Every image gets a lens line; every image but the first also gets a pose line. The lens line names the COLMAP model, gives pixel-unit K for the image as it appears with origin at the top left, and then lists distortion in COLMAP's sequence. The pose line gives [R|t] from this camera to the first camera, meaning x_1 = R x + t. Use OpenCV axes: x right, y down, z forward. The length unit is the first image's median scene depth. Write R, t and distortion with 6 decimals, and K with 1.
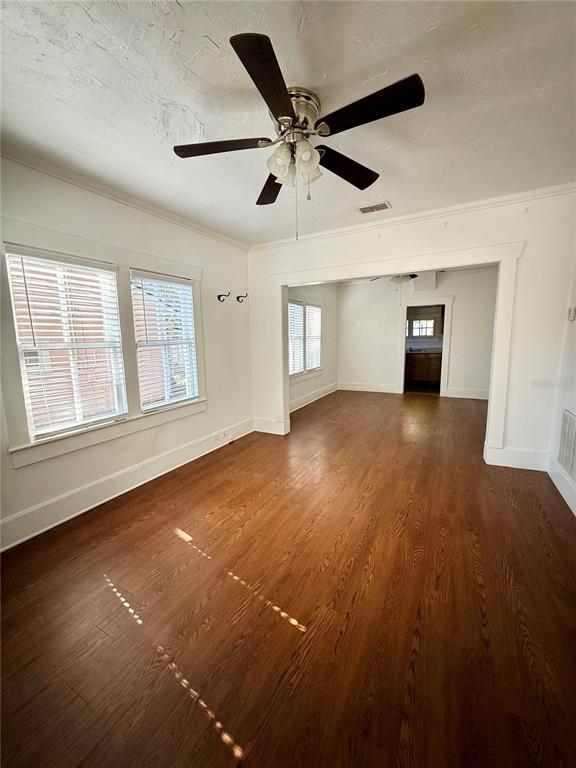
lens RADIAL K [[307.8, 0, 288.0], [0, 307.8, 384.0], [0, 0, 1]] dist [-0.000630, -0.000022]
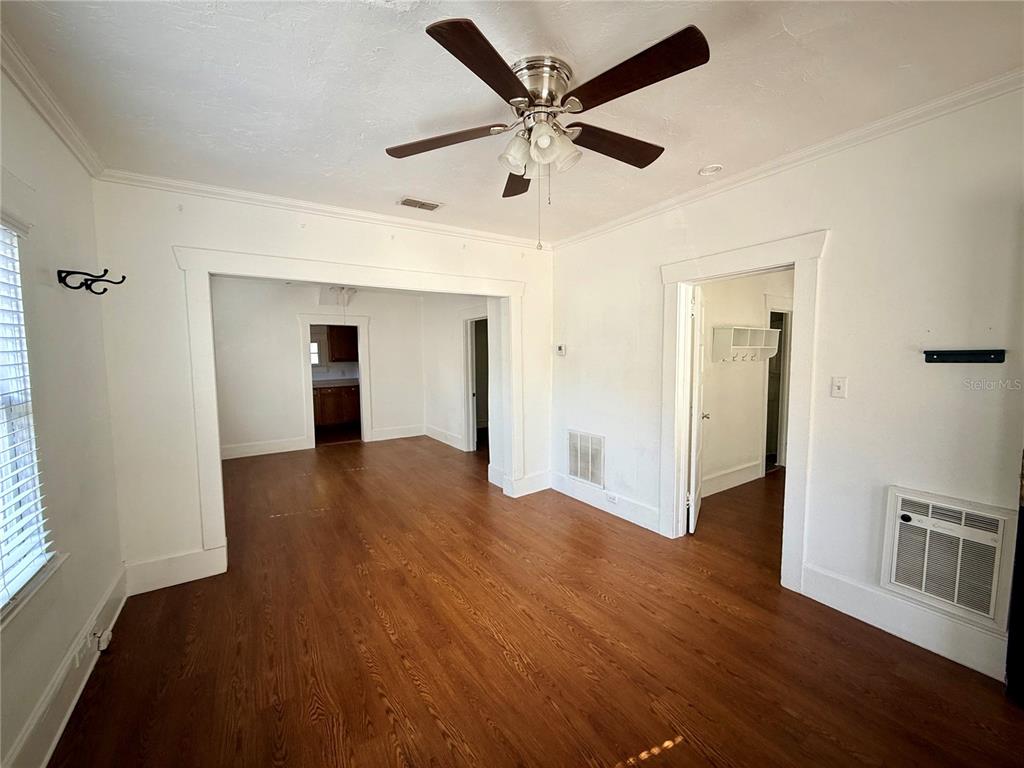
lens RADIAL K [[408.3, 0, 513.4], [0, 408.3, 388.1], [0, 0, 1]] dist [0.000264, 0.000087]
pose [[0.470241, -0.059948, 0.880500, -0.518862], [0.136622, 0.990608, -0.005521, -0.085916], [-0.871899, 0.122892, 0.474015, 0.374519]]
